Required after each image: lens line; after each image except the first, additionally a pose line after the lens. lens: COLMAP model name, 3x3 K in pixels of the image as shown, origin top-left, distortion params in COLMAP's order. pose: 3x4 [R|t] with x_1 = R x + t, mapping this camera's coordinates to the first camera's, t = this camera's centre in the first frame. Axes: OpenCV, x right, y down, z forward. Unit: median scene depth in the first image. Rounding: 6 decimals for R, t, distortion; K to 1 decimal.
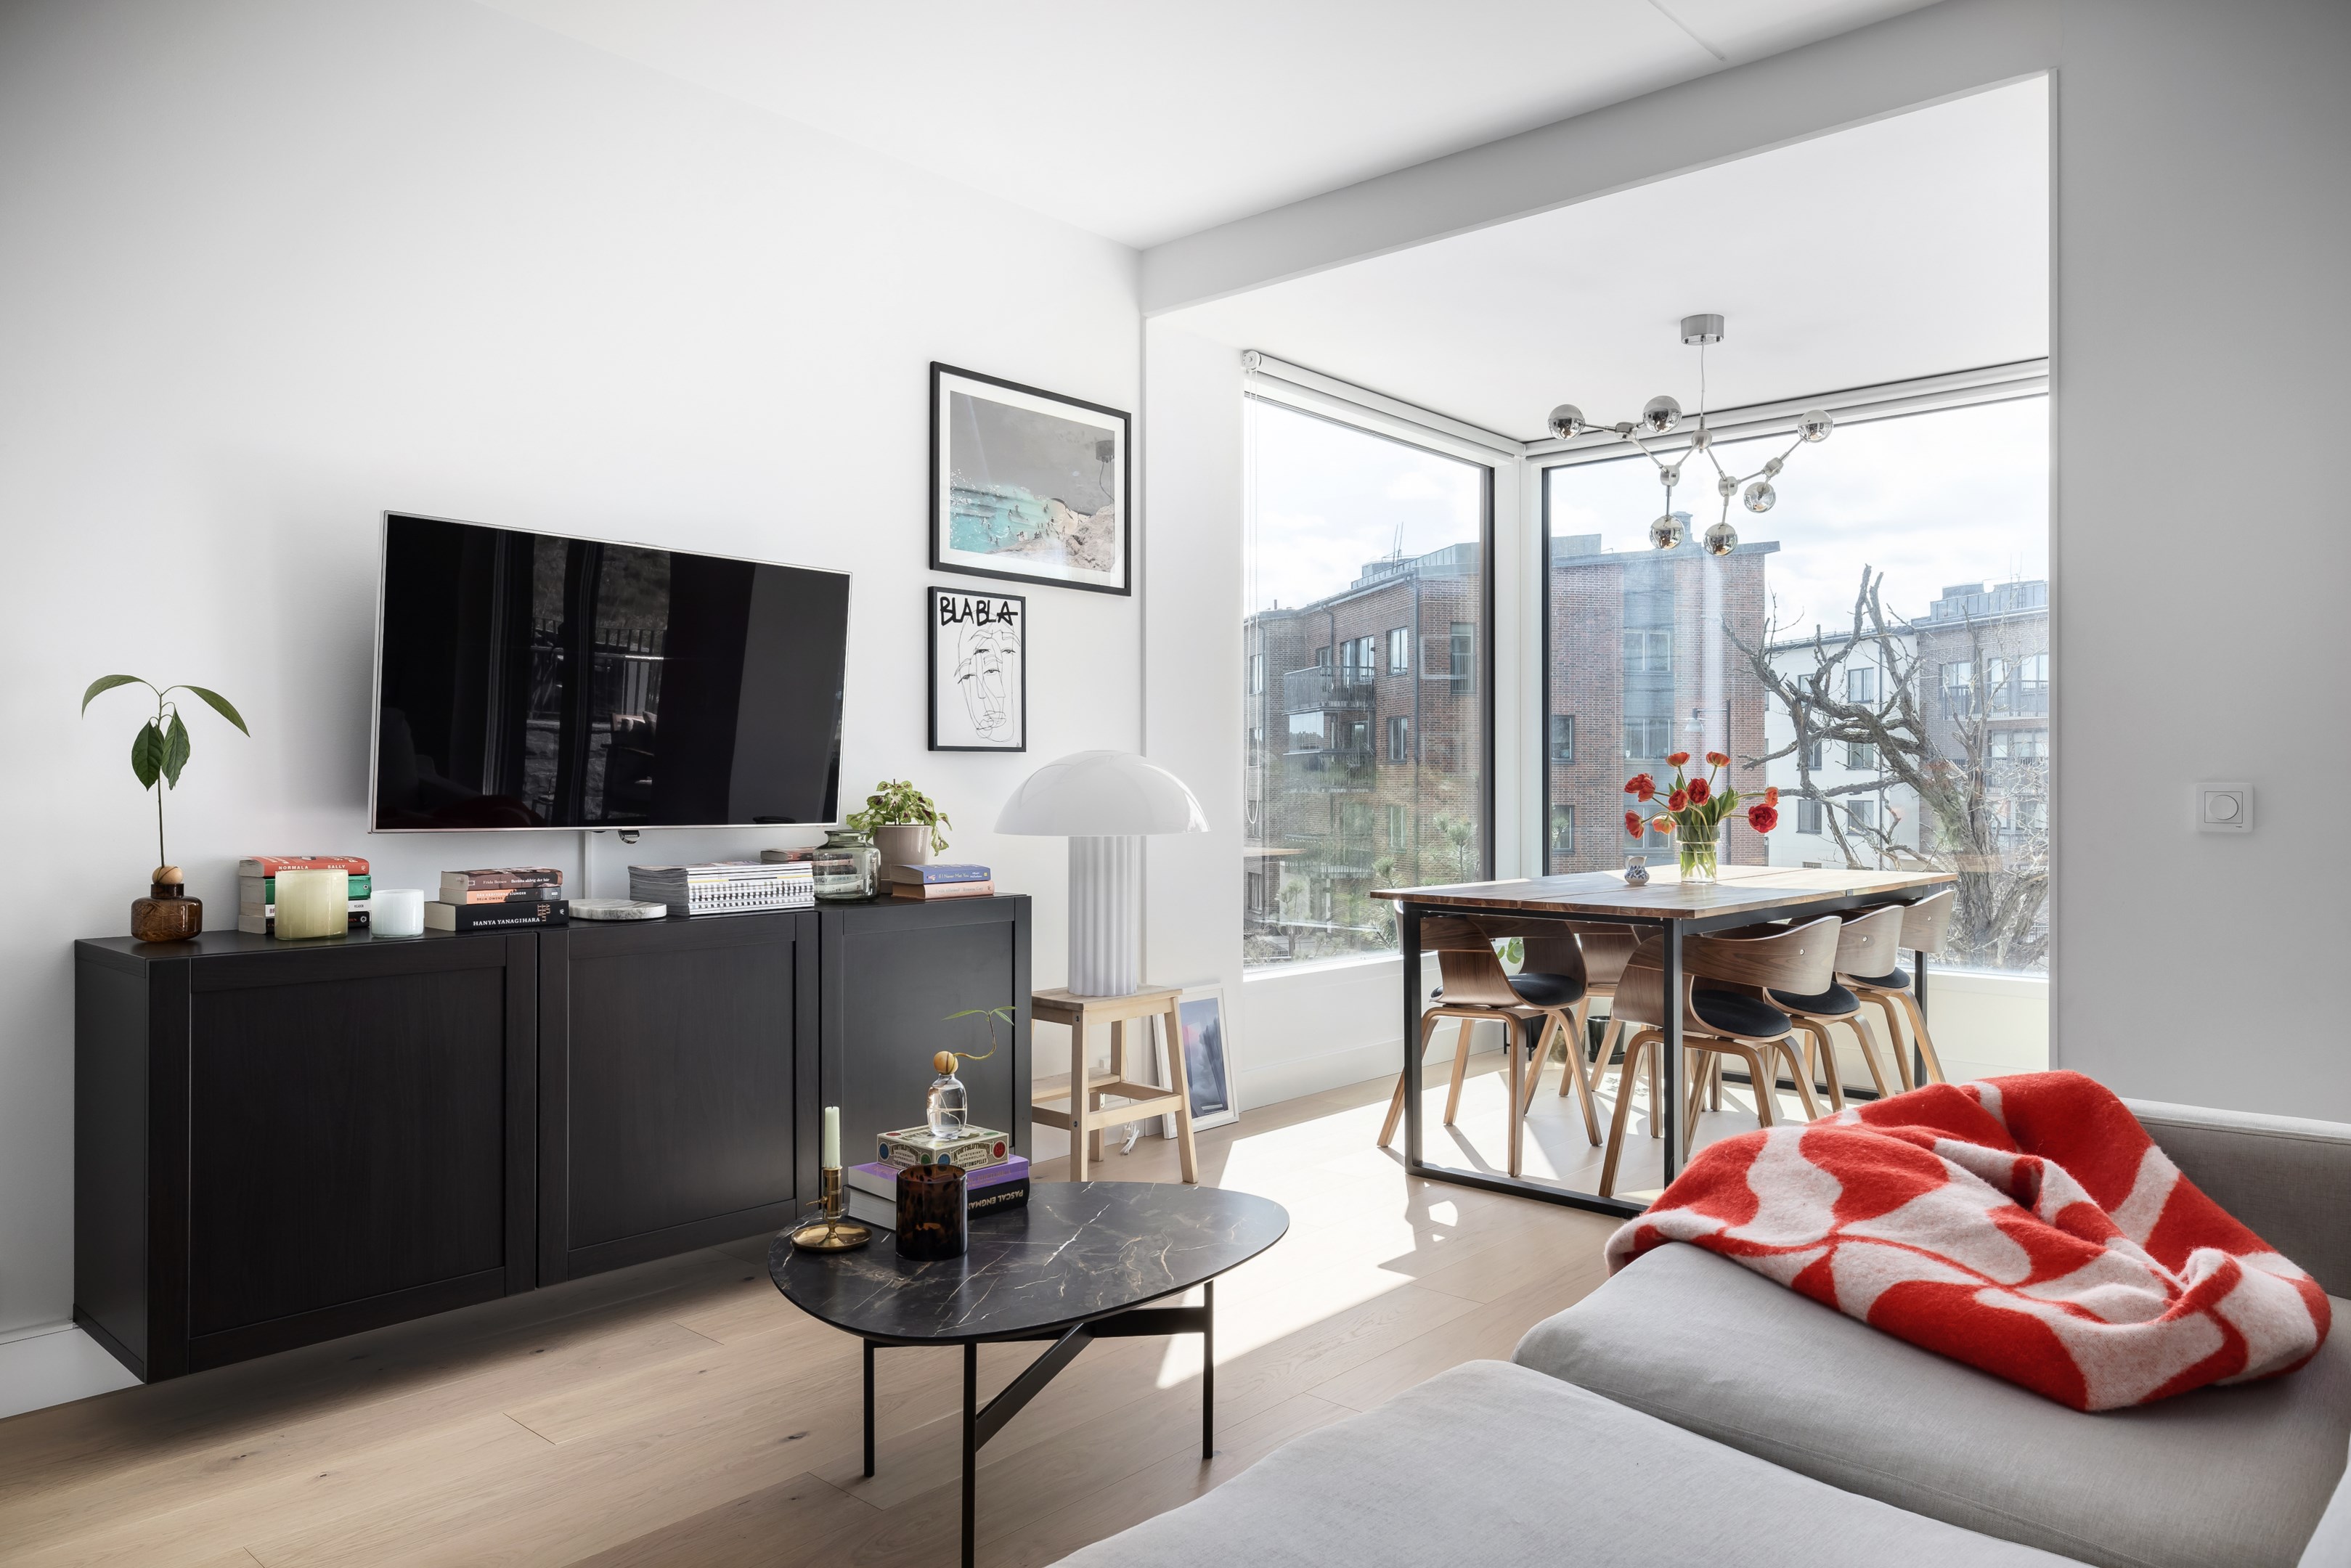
lens RADIAL K [[1543.5, 0, 1178.3], [0, 1543.5, 786.5], [0, 0, 1]] dist [-0.014641, -0.000162]
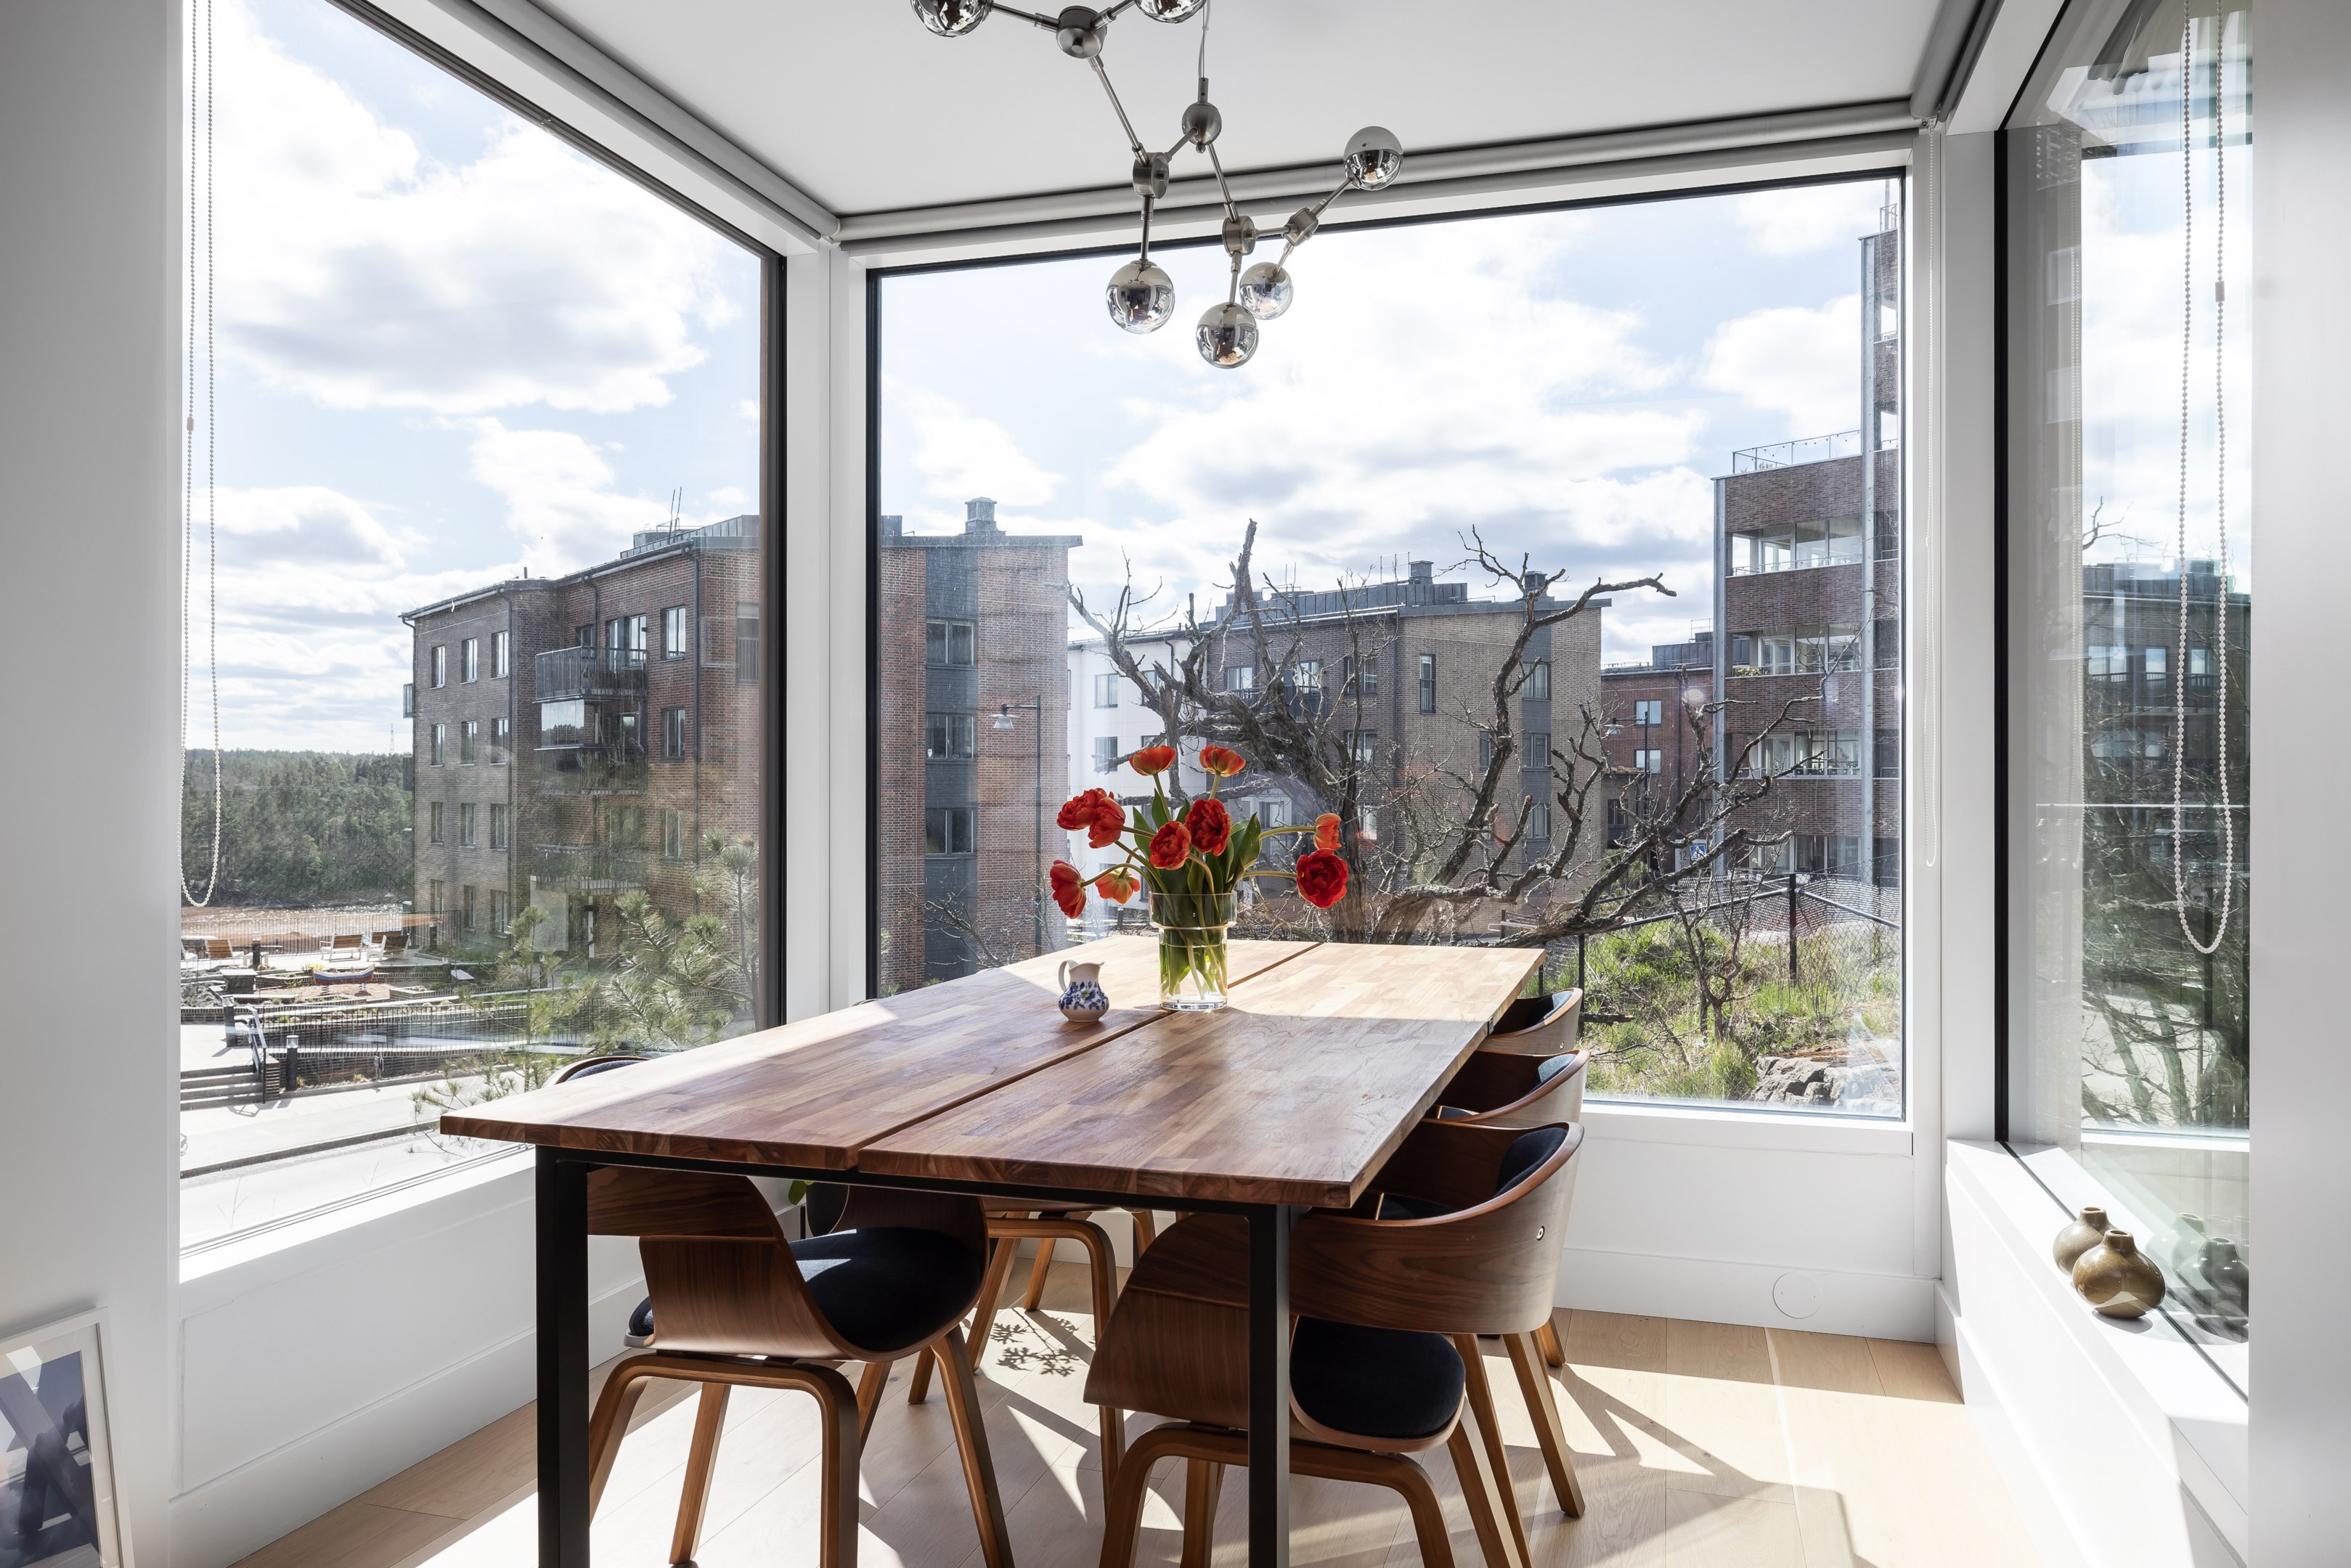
lens RADIAL K [[1627.7, 0, 1179.0], [0, 1627.7, 779.8], [0, 0, 1]] dist [0.005955, -0.003949]
pose [[0.905280, 0.002618, 0.424807, 0.118684], [-0.000793, 0.999990, -0.004473, -0.009887], [-0.424814, 0.003713, 0.905273, 0.576160]]
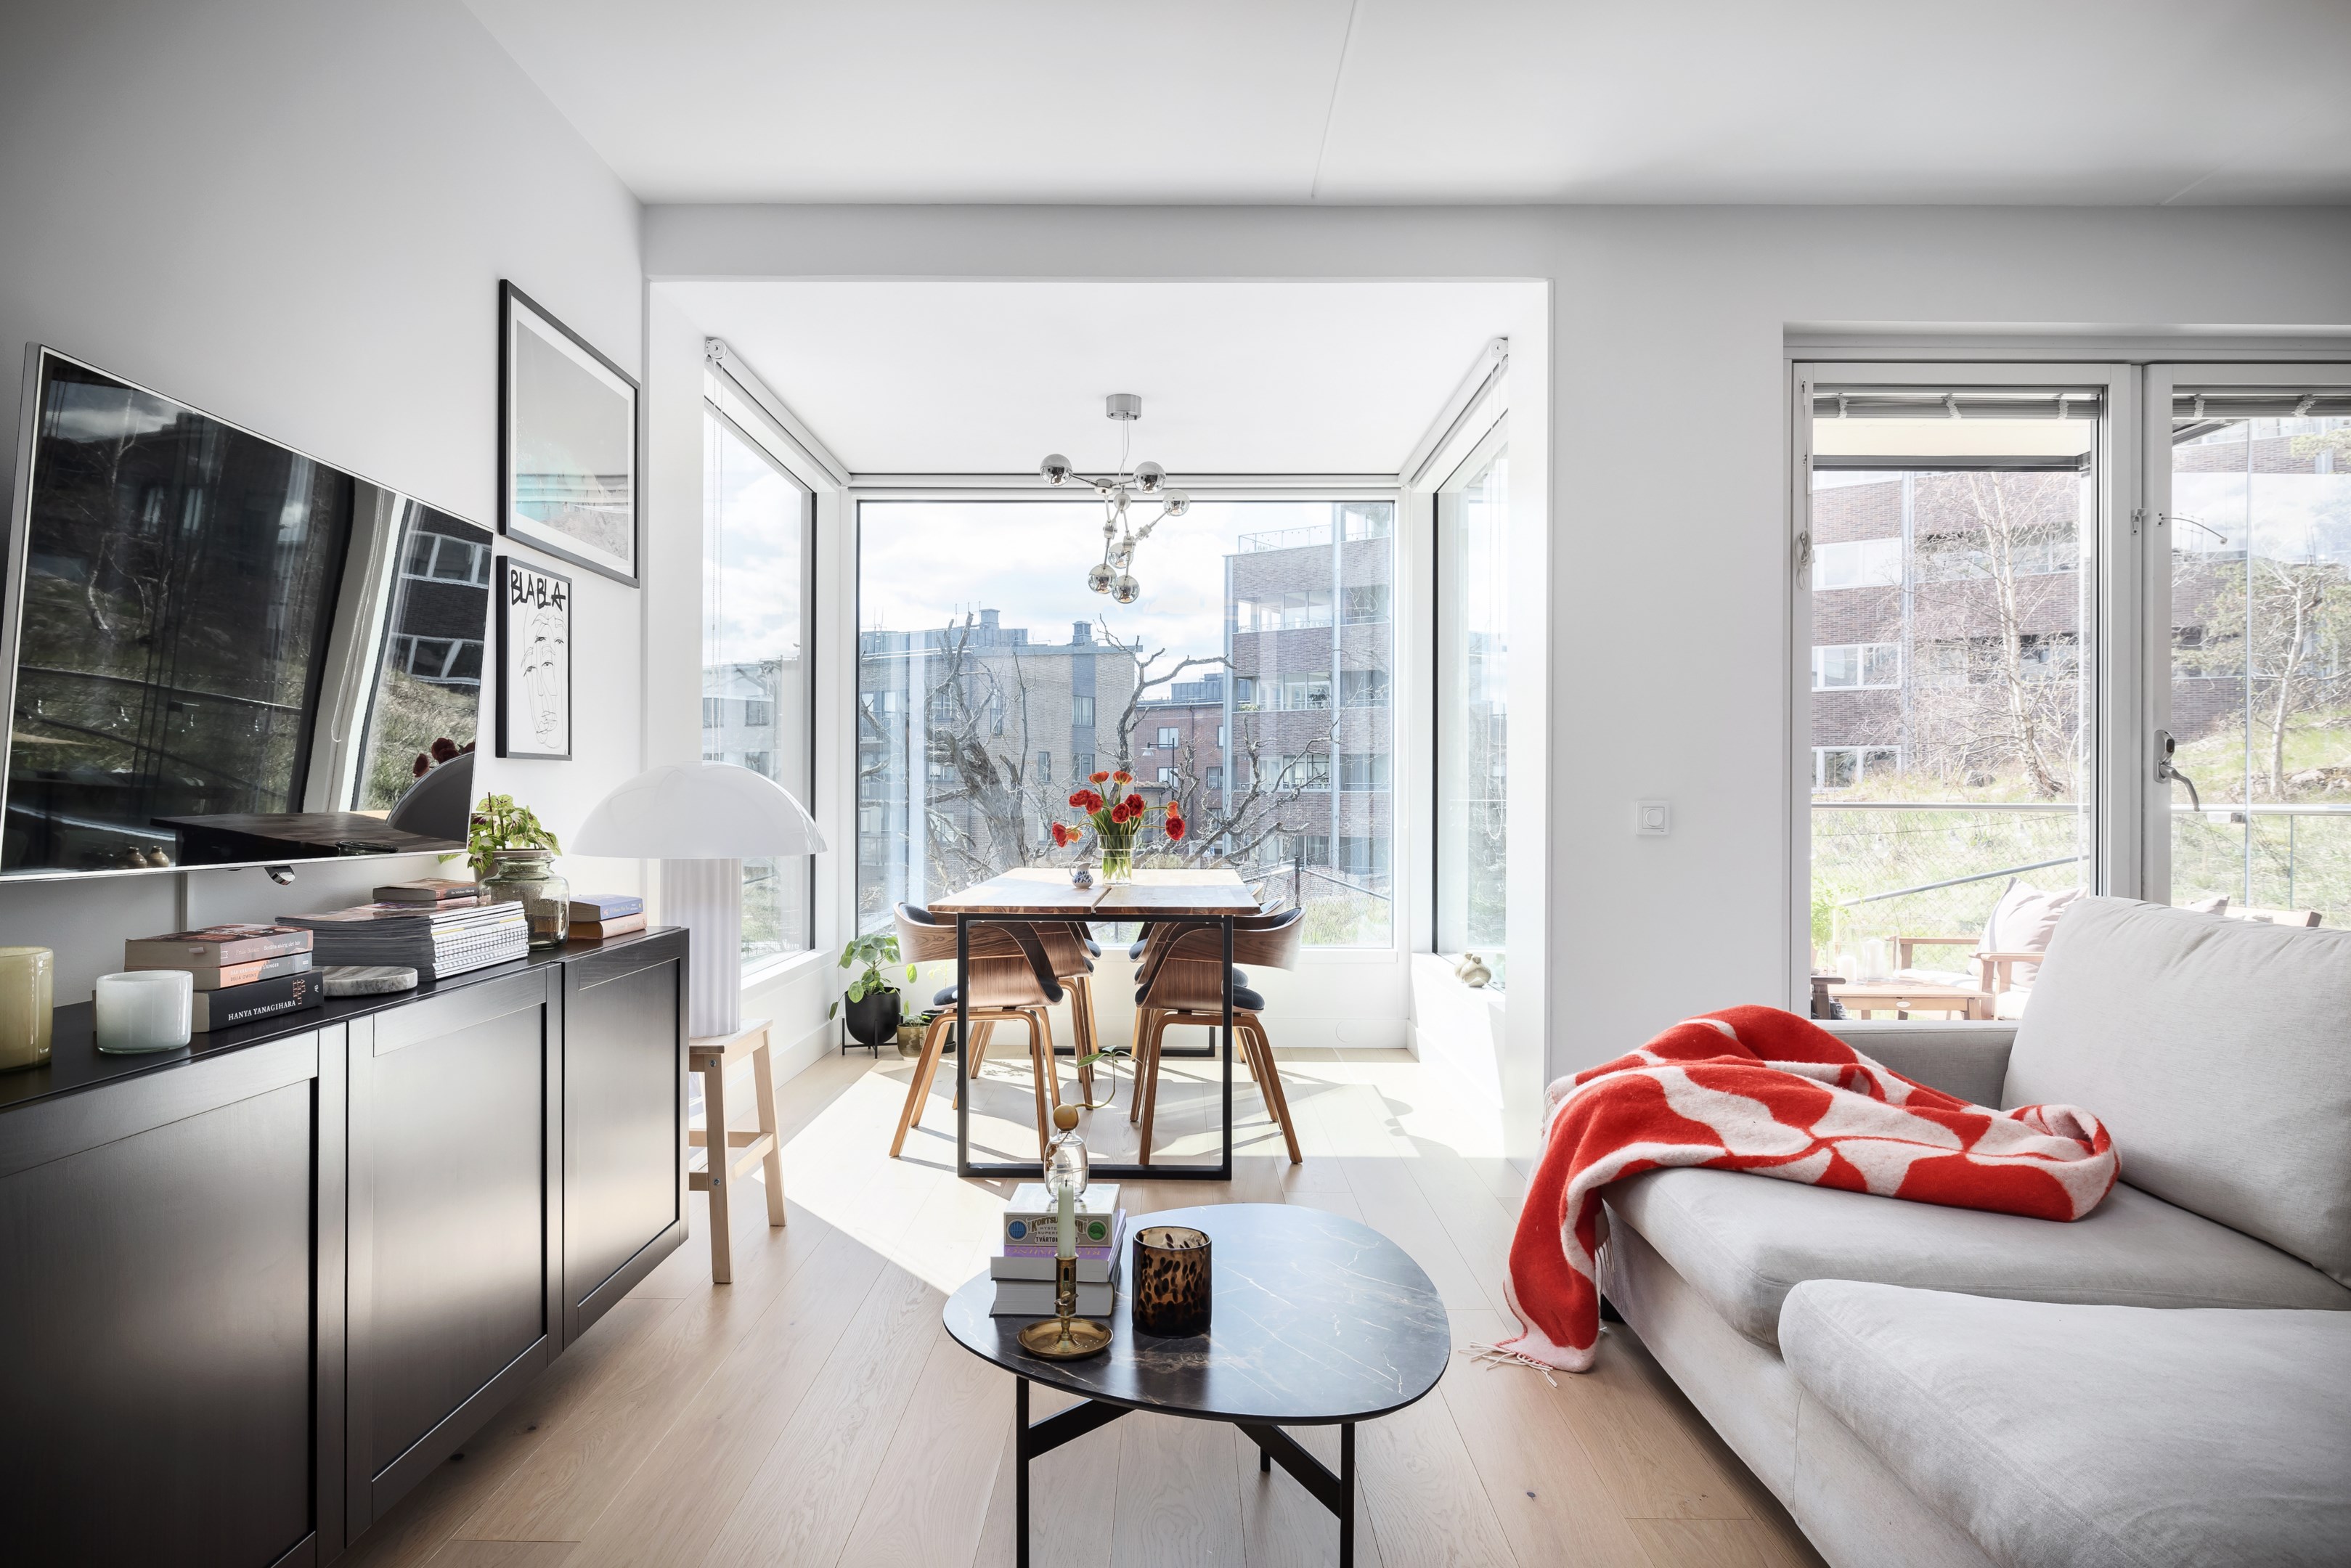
lens RADIAL K [[1406.1, 0, 1158.1], [0, 1406.1, 797.2], [0, 0, 1]] dist [-0.009248, -0.001970]
pose [[0.753848, 0.002762, 0.657042, -0.368532], [-0.003007, 0.999995, -0.000754, -0.002530], [-0.657041, -0.001408, 0.753853, 0.204422]]
